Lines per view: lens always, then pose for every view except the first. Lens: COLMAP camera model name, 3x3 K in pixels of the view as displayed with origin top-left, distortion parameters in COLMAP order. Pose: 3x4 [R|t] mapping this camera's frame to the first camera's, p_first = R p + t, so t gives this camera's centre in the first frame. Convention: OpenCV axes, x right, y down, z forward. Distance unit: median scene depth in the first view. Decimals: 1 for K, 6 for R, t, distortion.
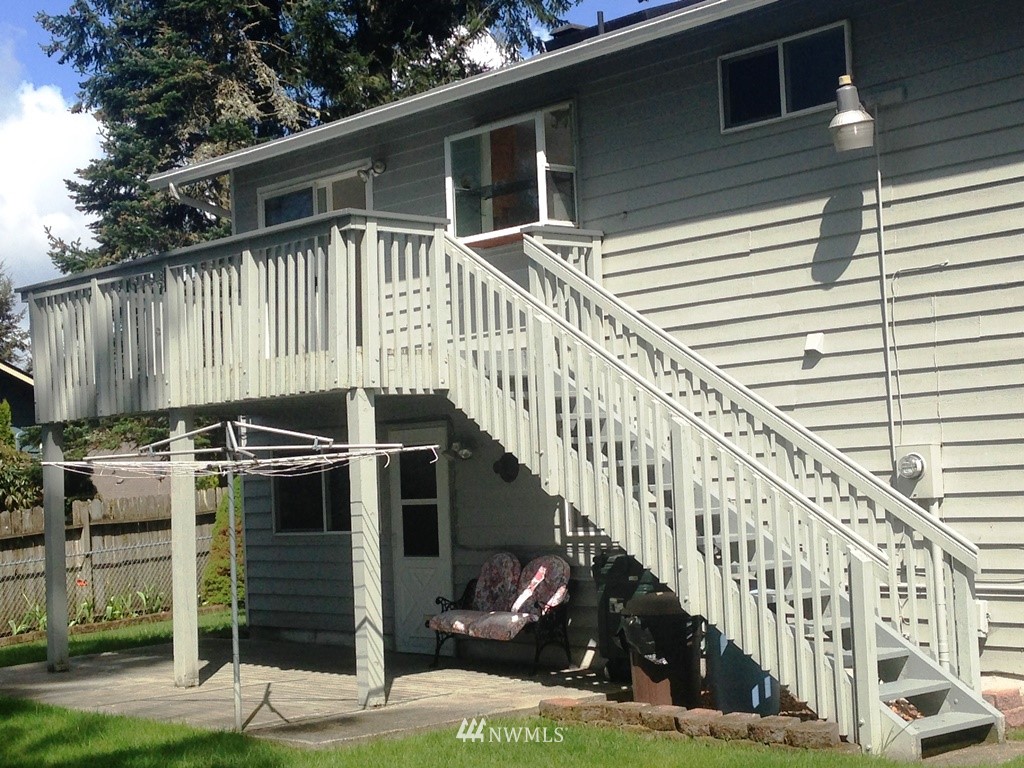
lens RADIAL K [[1693.1, 0, 512.0], [0, 1693.1, 384.0], [0, 0, 1]] dist [-0.027923, 0.876579]
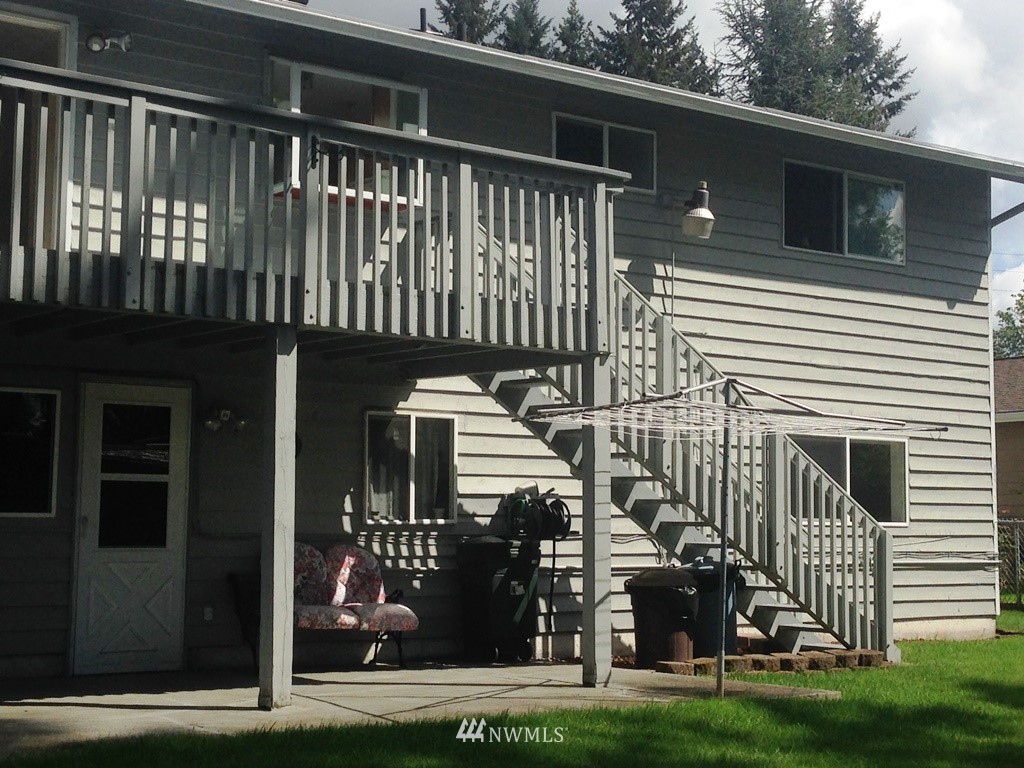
lens RADIAL K [[1693.1, 0, 512.0], [0, 1693.1, 384.0], [0, 0, 1]] dist [-0.027923, 0.876579]
pose [[0.080611, 0.128326, 0.988451, -0.925898], [-0.068556, 0.990043, -0.122941, 0.125044], [-0.994385, -0.057854, 0.088606, 0.850937]]
